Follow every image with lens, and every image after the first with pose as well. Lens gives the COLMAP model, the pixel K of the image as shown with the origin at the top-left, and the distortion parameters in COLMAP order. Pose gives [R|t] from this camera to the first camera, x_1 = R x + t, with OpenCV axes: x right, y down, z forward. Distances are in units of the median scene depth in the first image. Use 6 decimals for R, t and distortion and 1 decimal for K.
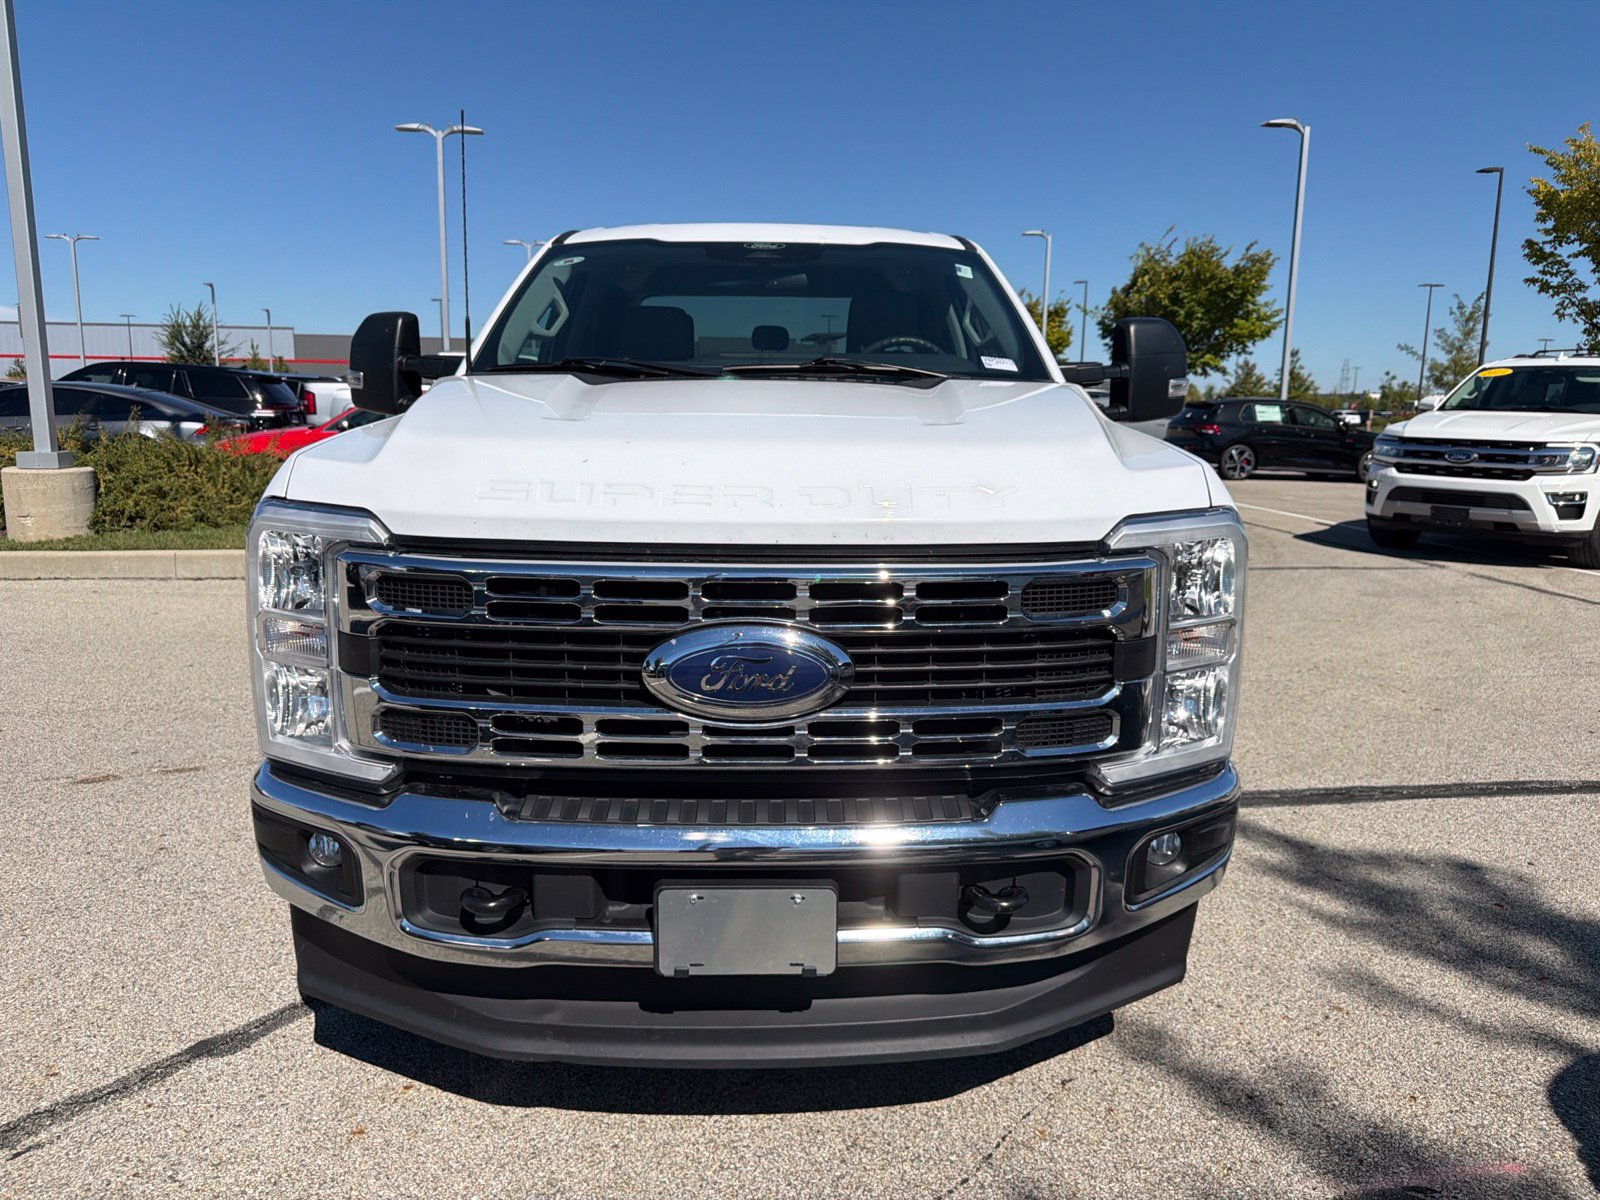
lens RADIAL K [[1127.3, 0, 798.7], [0, 1127.3, 603.0], [0, 0, 1]] dist [0.048742, -0.066154]
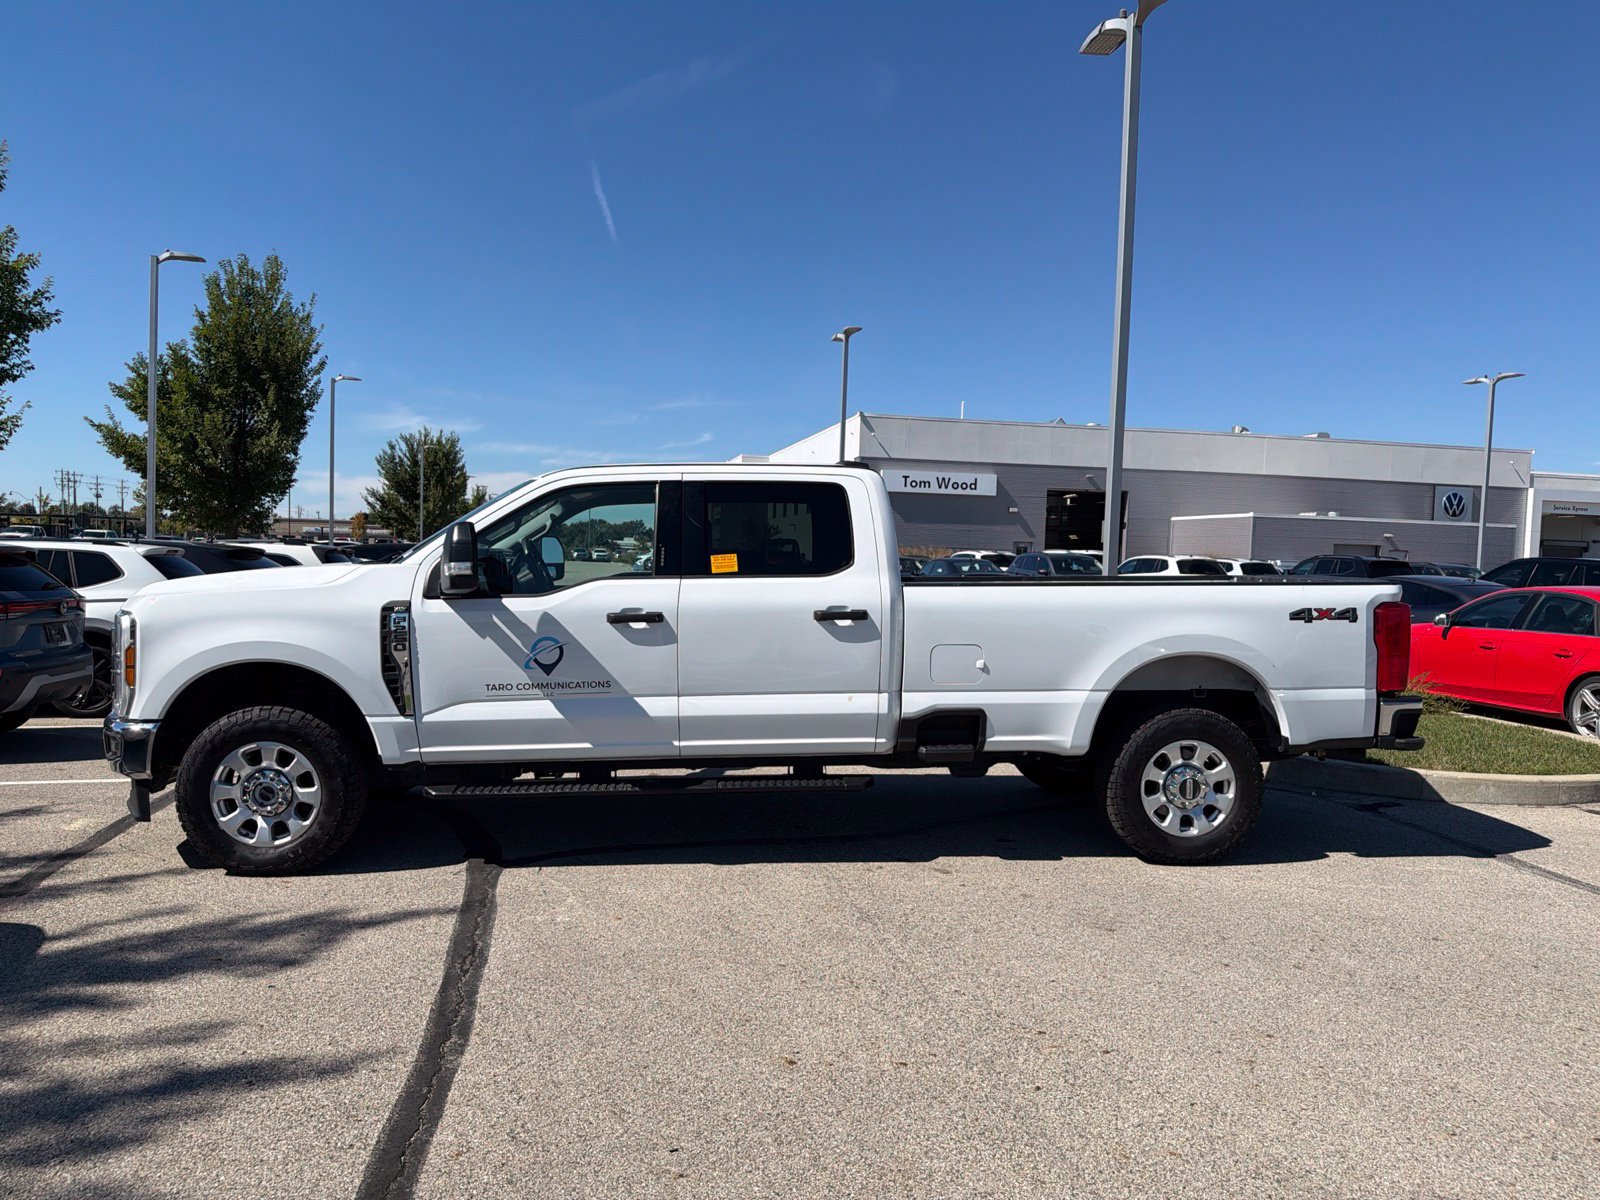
lens RADIAL K [[1127.3, 0, 798.6], [0, 1127.3, 596.8], [0, 0, 1]] dist [0.048742, -0.066154]
pose [[0.079583, 0.021608, -0.996594, 1.776659], [-0.197883, 0.980211, 0.005451, -0.252309], [0.976990, 0.196775, 0.082284, 1.328536]]
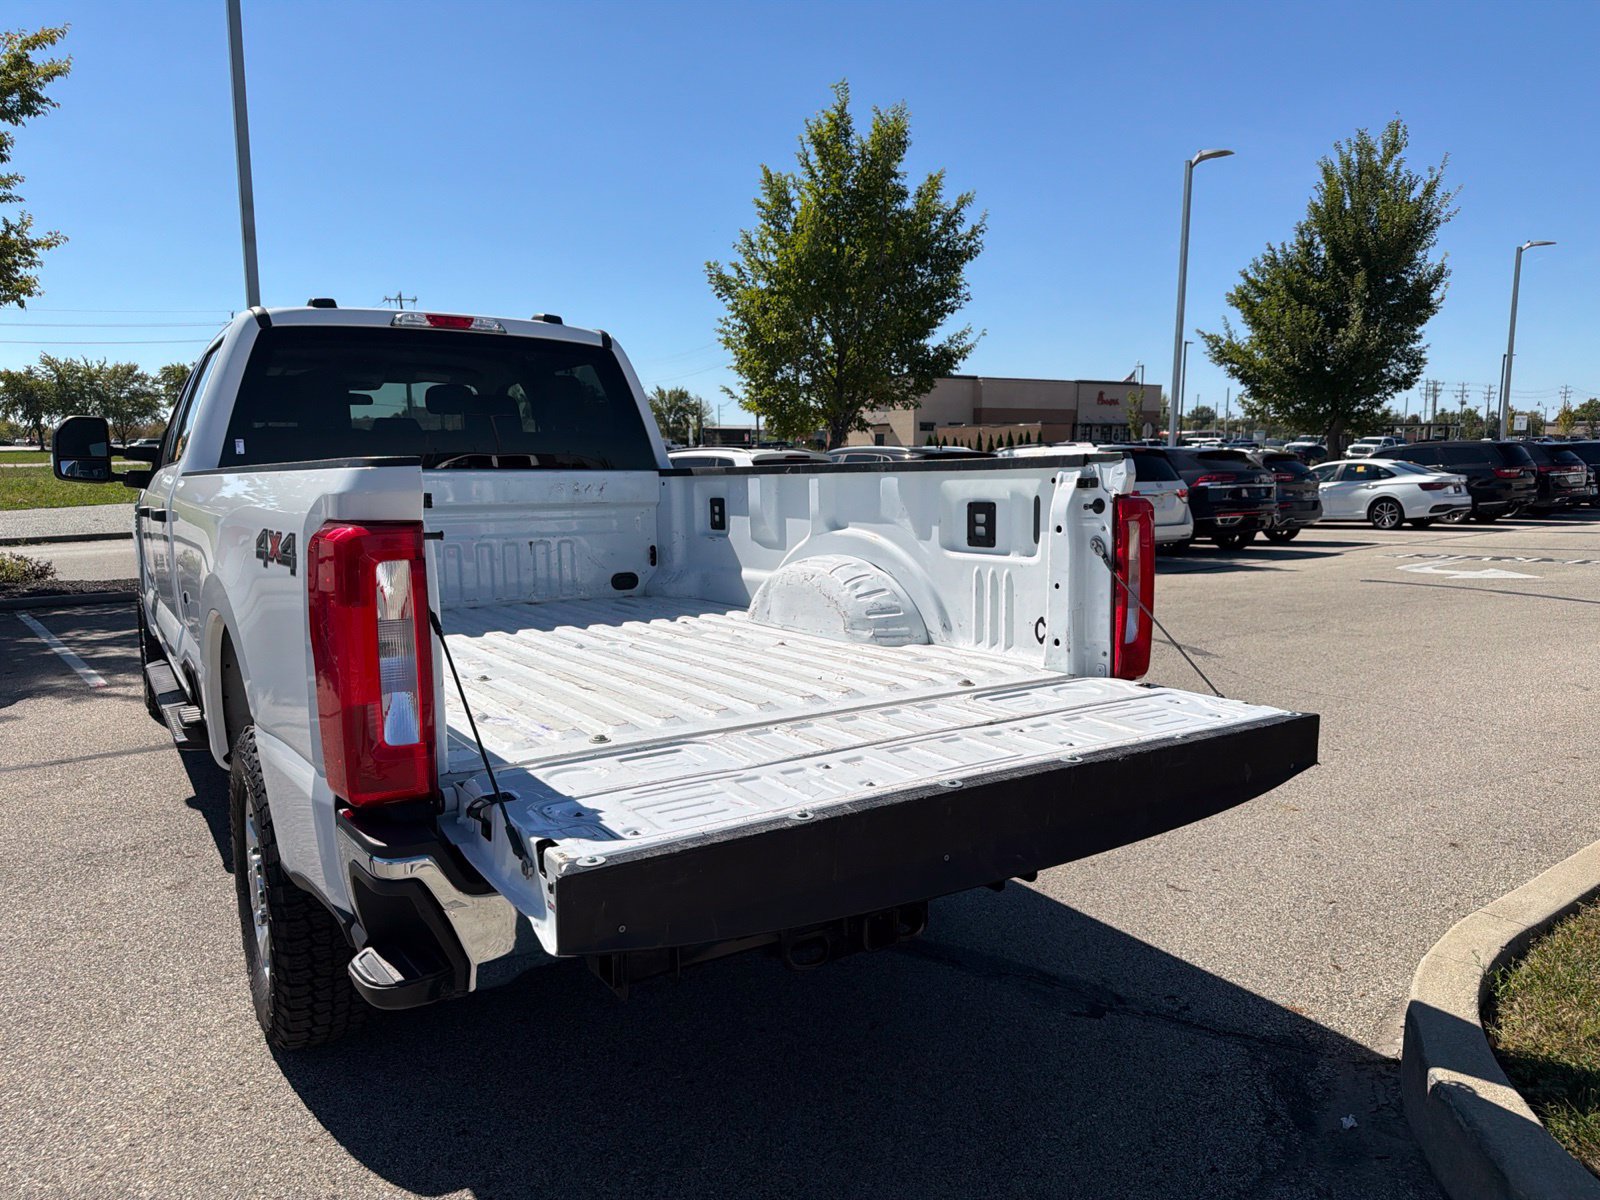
lens RADIAL K [[1127.3, 0, 814.0], [0, 1127.3, 601.9], [0, 0, 1]] dist [0.048742, -0.066154]
pose [[-0.842435, 0.058856, -0.535573, 0.305256], [-0.104789, 0.957138, 0.270012, -0.532101], [0.528509, 0.283589, -0.800159, 2.842849]]
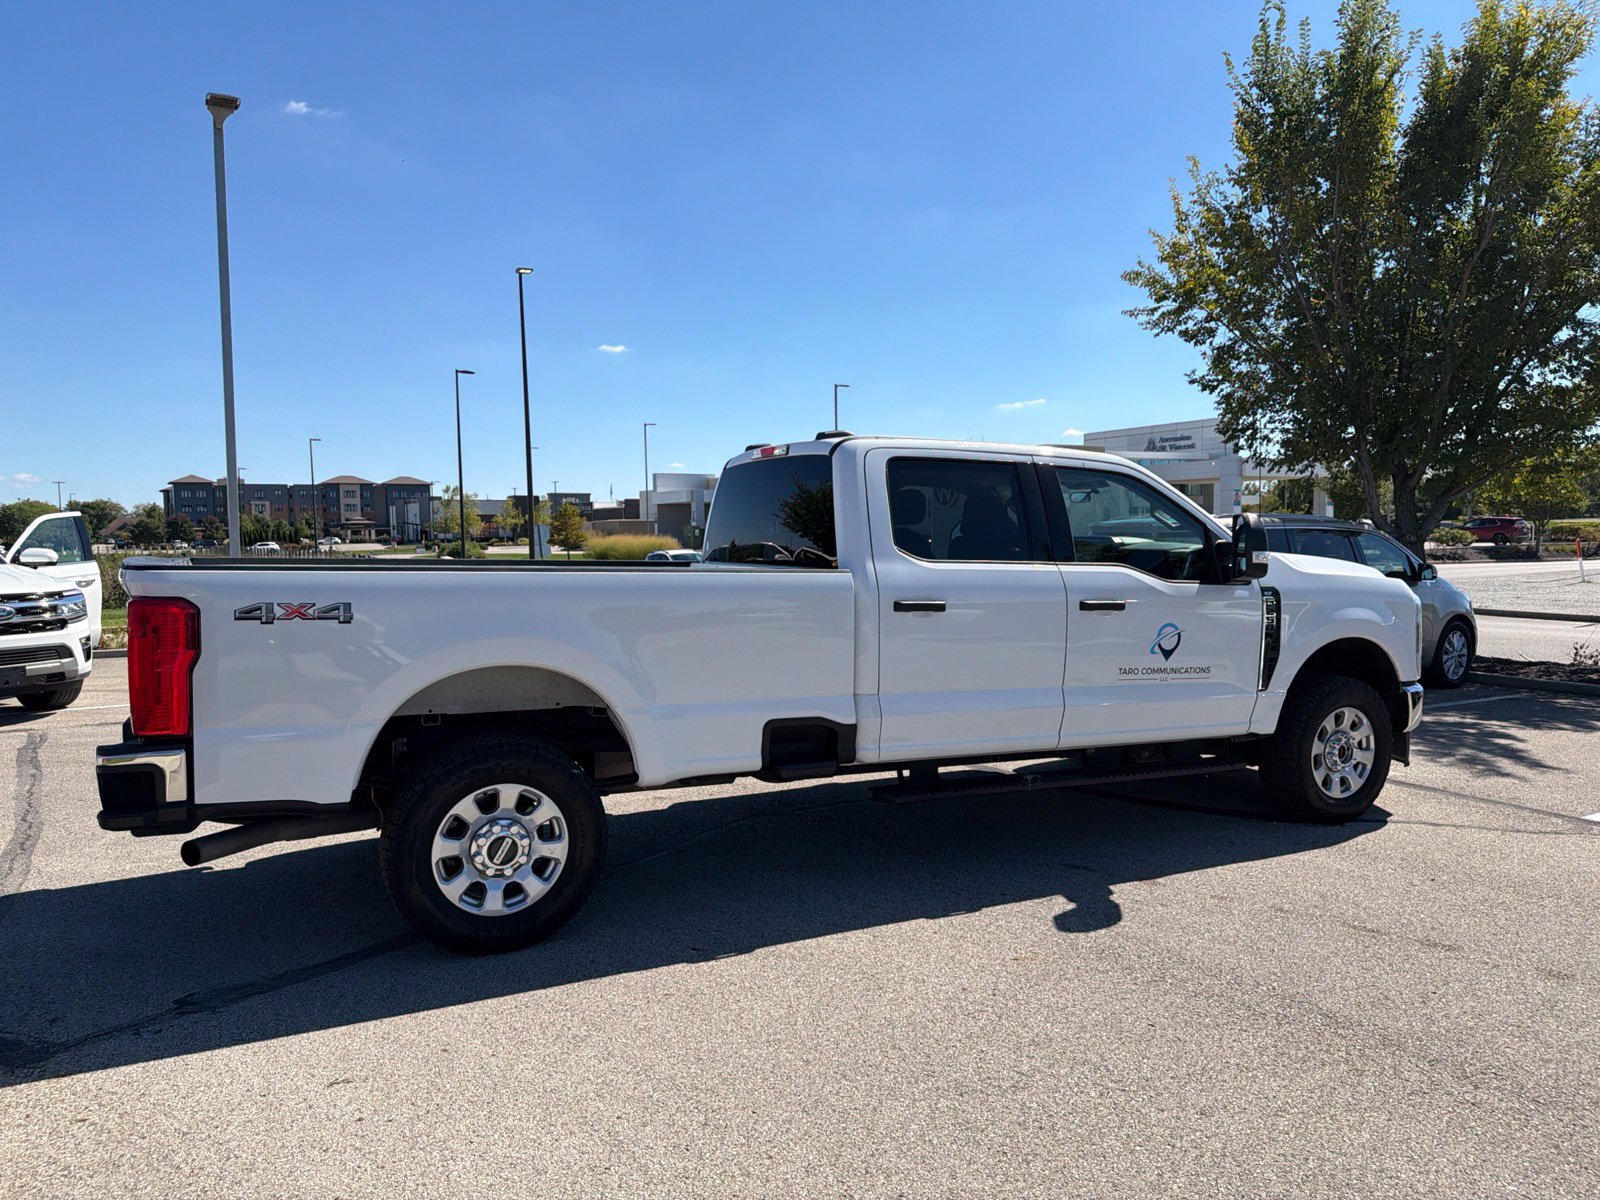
lens RADIAL K [[1127.3, 0, 800.6], [0, 1127.3, 616.8], [0, 0, 1]] dist [0.048742, -0.066154]
pose [[-0.418035, -0.076697, 0.905188, -1.507668], [0.164085, 0.973665, 0.158277, -0.464064], [-0.893489, 0.214693, -0.394441, 2.184827]]
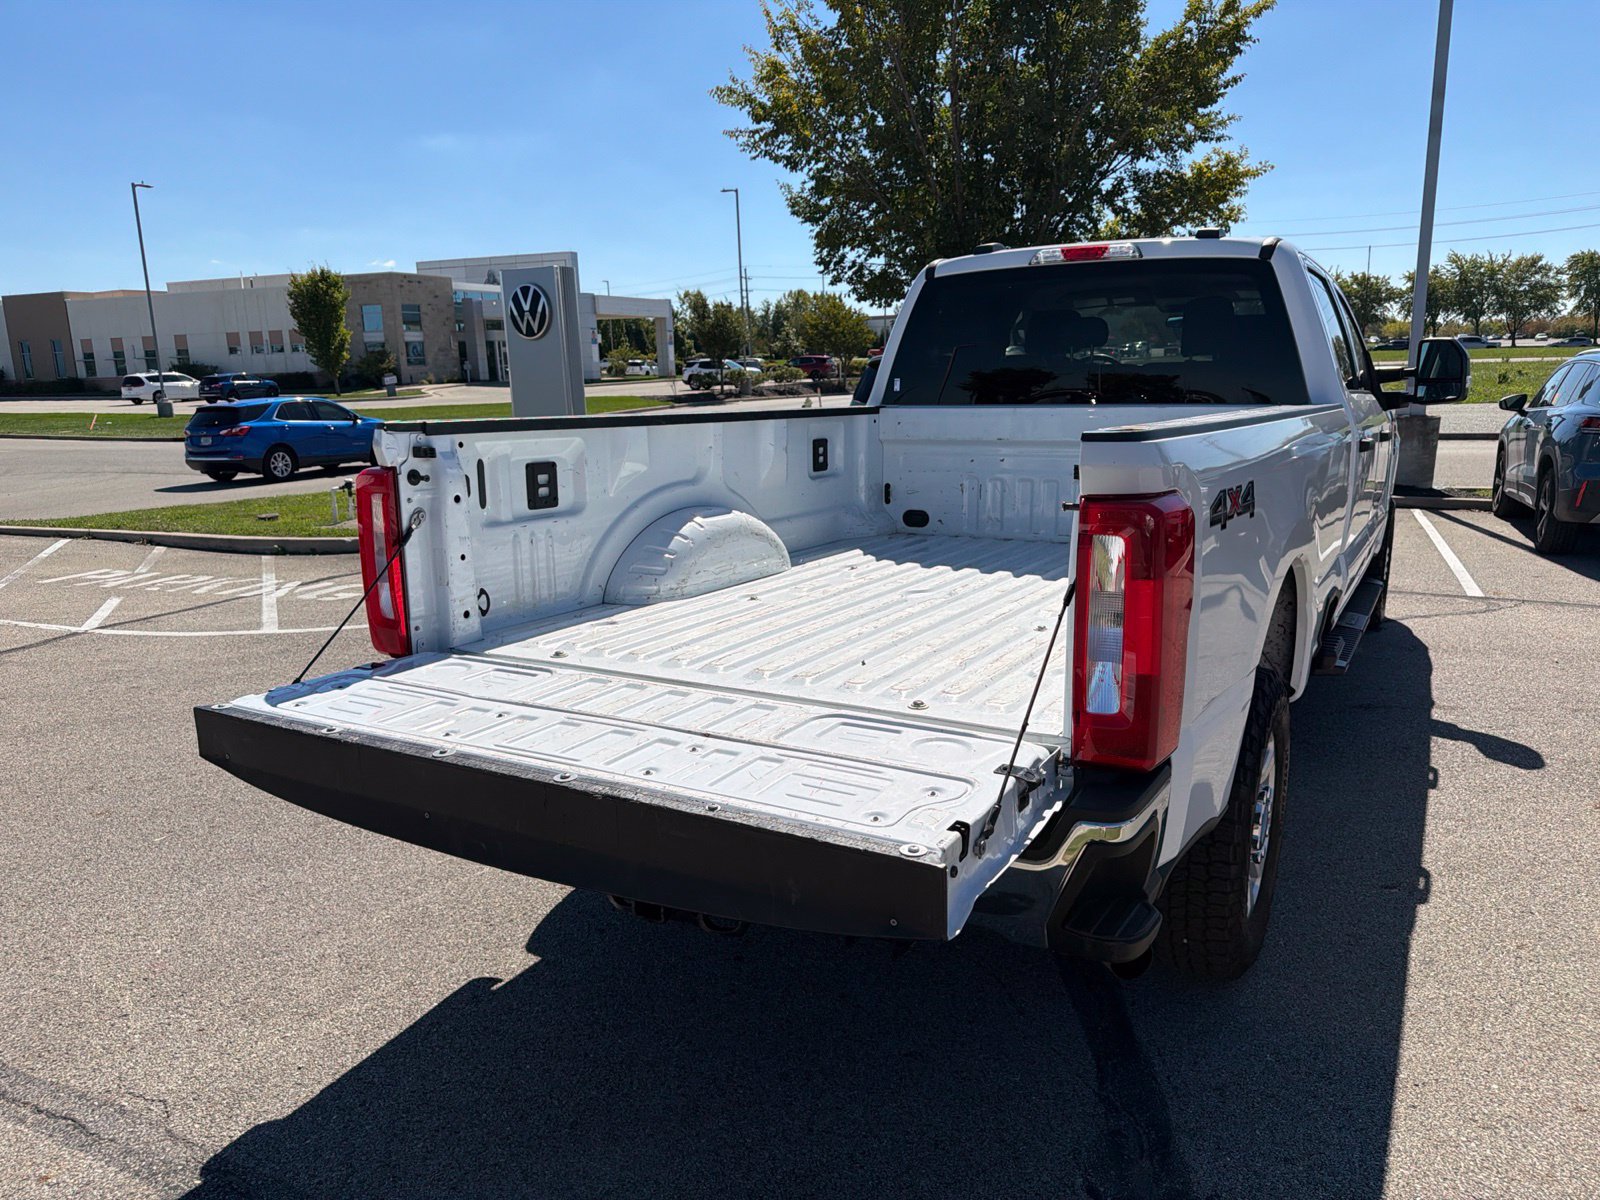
lens RADIAL K [[1127.3, 0, 815.2], [0, 1127.3, 593.4], [0, 0, 1]] dist [0.048742, -0.066154]
pose [[-0.865201, -0.096677, 0.492016, -0.435923], [0.096650, 0.930683, 0.352828, -0.569153], [-0.492022, 0.352820, -0.795885, 2.810282]]
